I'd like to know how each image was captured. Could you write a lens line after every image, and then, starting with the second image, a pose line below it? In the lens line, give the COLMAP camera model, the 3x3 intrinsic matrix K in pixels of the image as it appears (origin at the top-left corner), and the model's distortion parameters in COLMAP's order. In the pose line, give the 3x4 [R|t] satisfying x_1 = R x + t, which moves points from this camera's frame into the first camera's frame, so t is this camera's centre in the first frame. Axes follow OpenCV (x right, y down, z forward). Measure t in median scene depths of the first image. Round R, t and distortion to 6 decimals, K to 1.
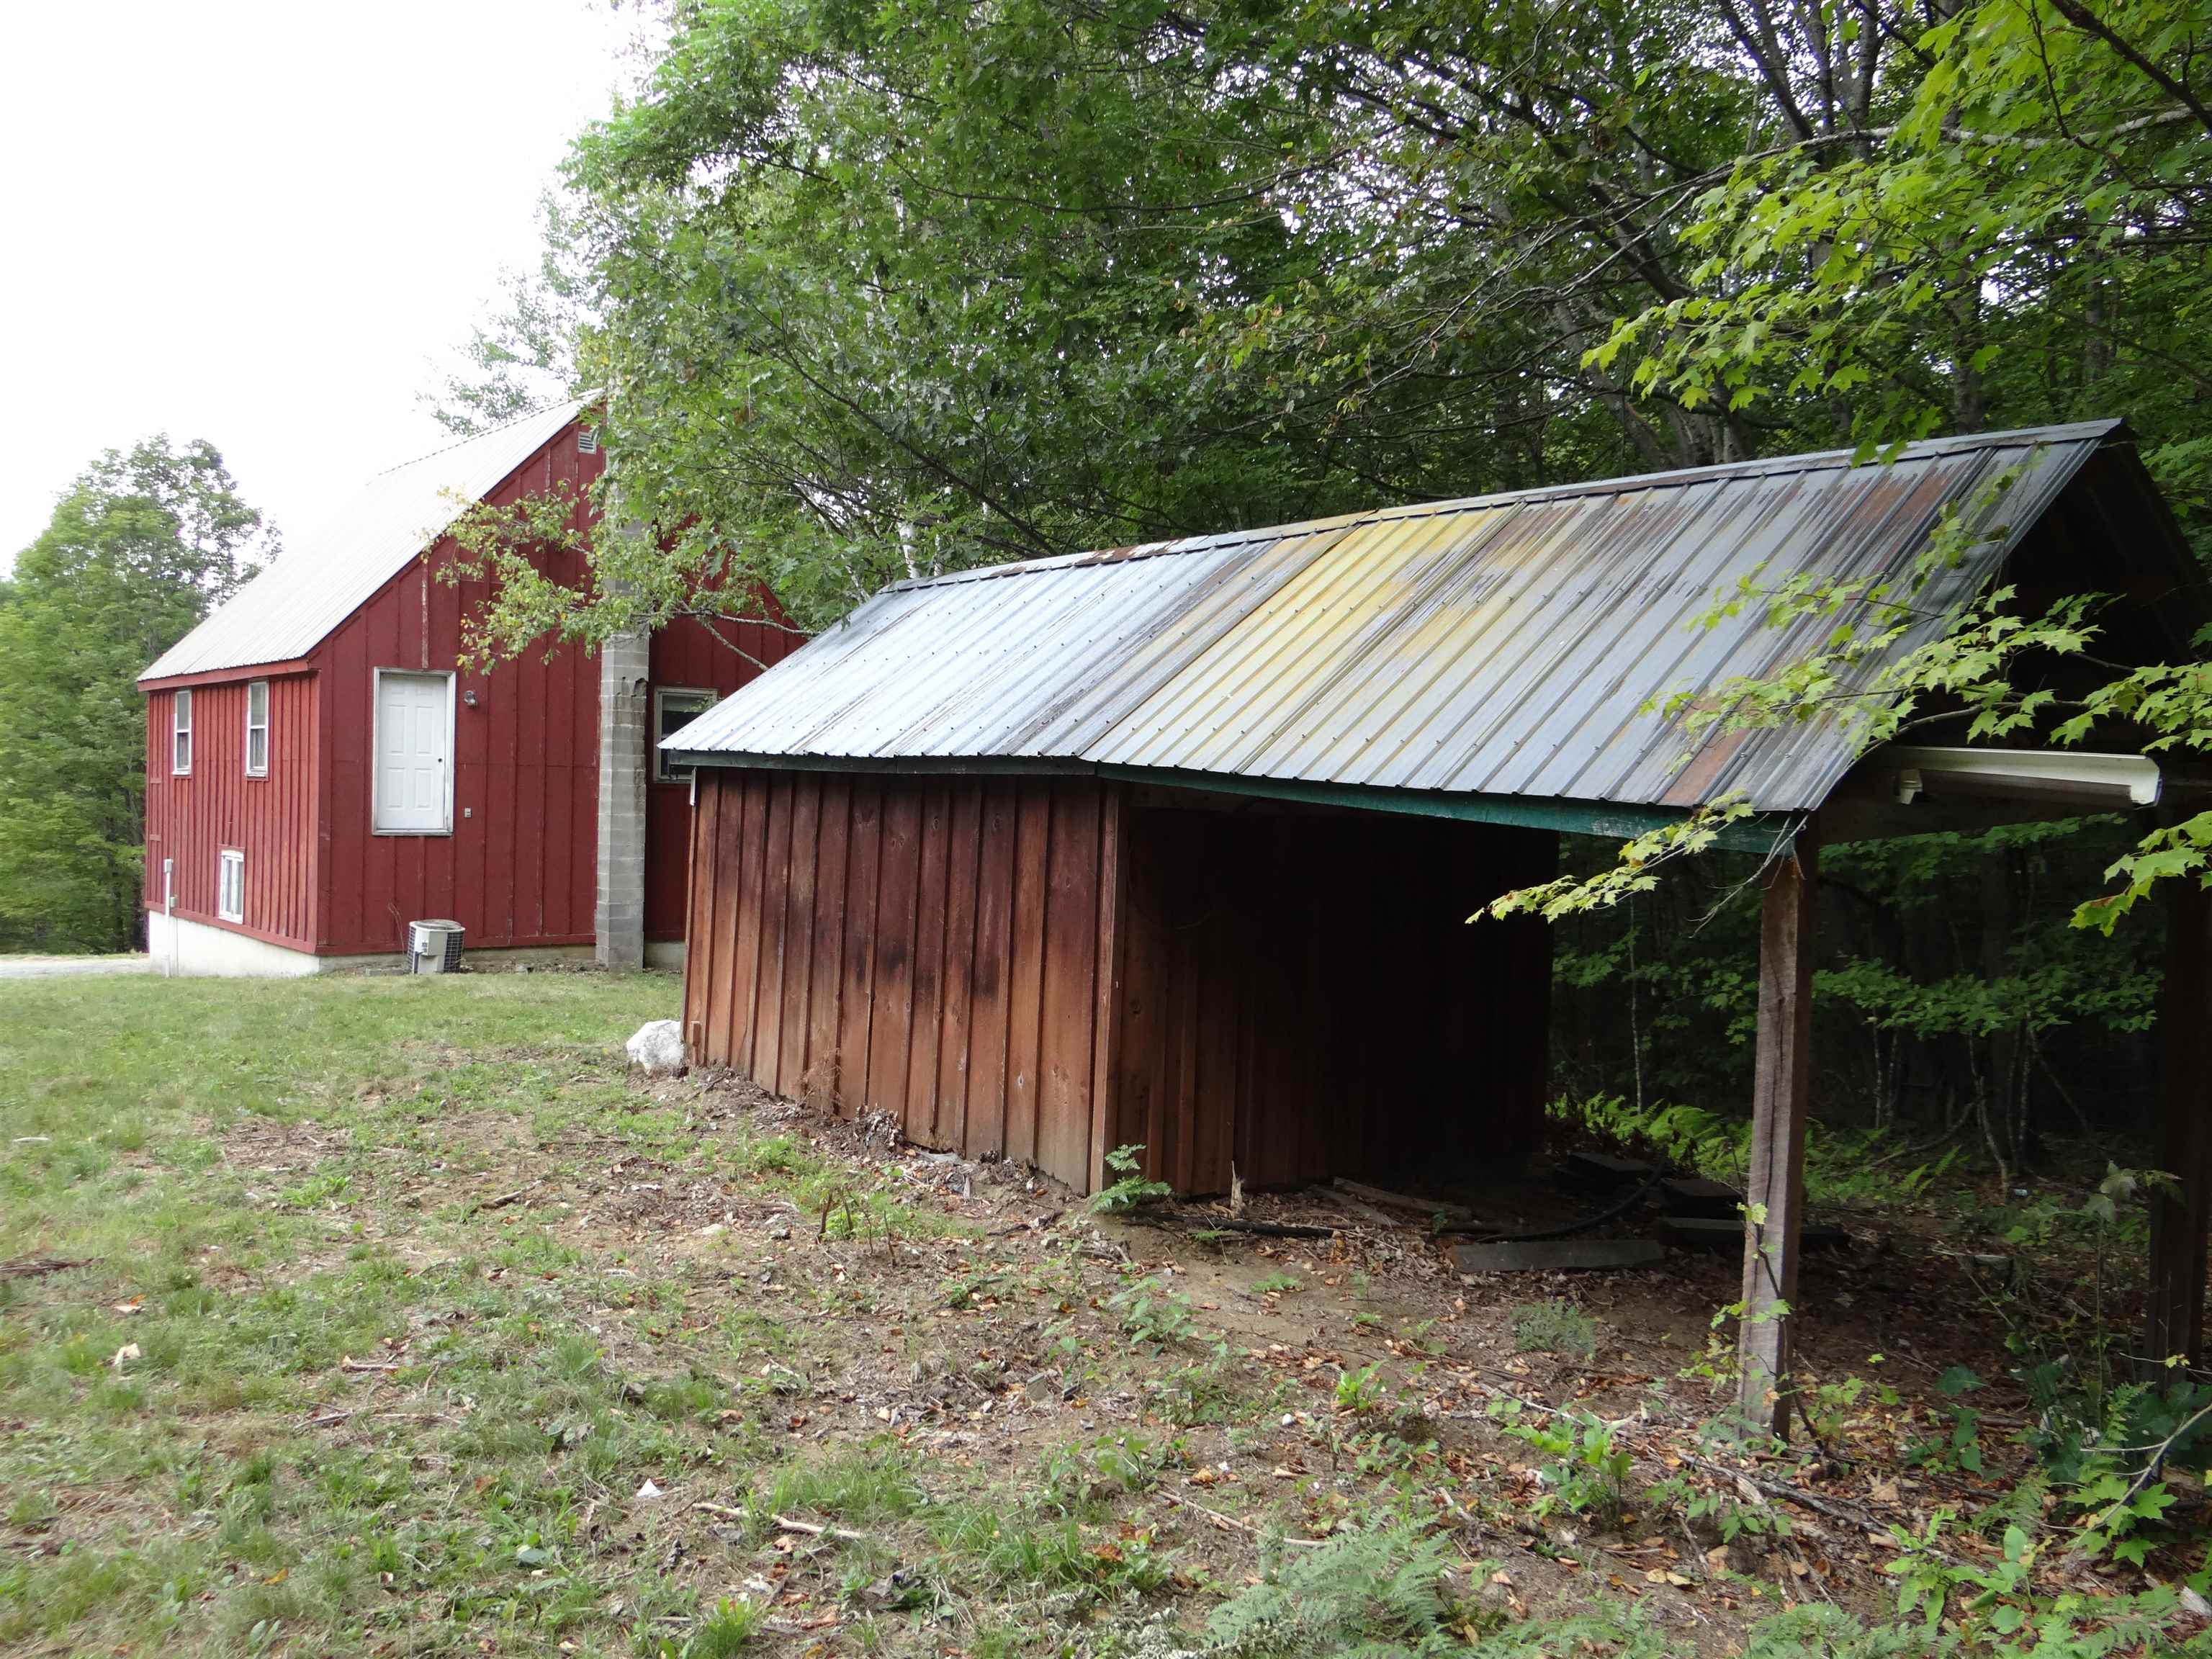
lens RADIAL K [[1753.3, 0, 1100.6], [0, 1753.3, 826.4], [0, 0, 1]] dist [-0.012543, 0.001801]
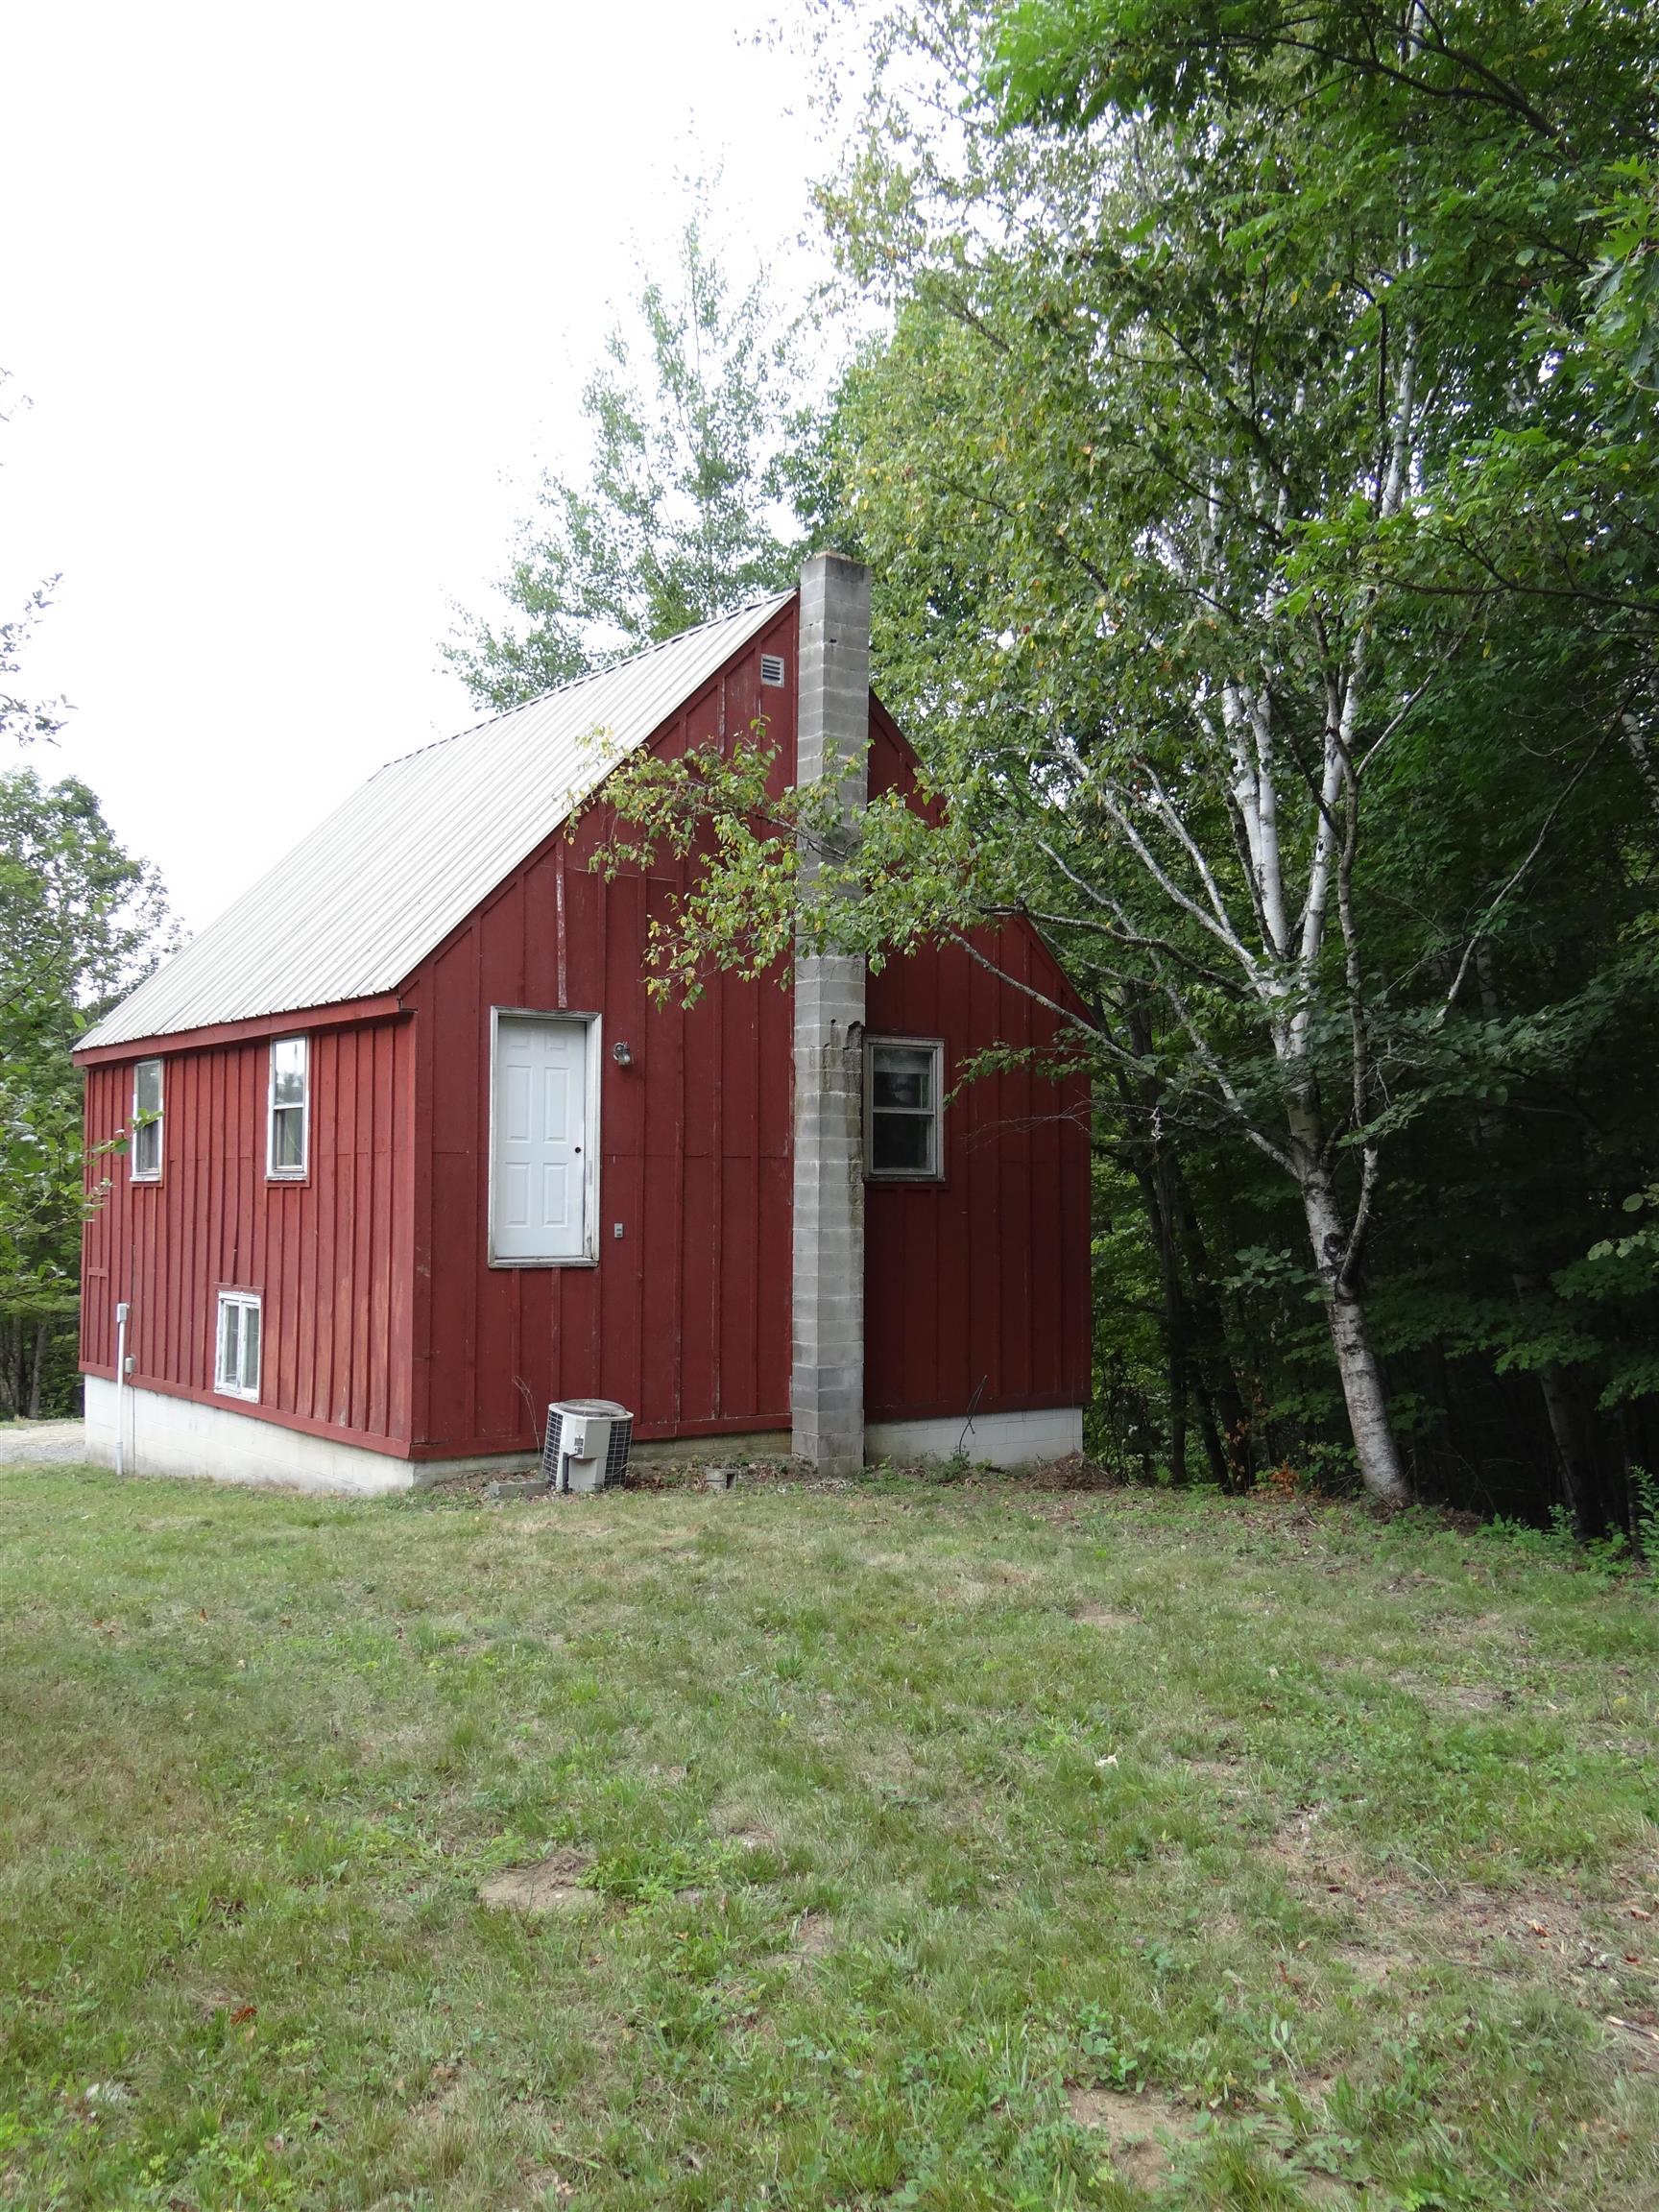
lens RADIAL K [[1956.6, 0, 835.0], [0, 1956.6, 1115.3], [0, 0, 1]] dist [-0.000410, -0.009205]
pose [[0.997281, -0.019170, -0.071155, -0.218710], [0.014862, 0.998052, -0.060595, -0.005030], [0.072178, 0.059372, 0.995623, 0.270646]]
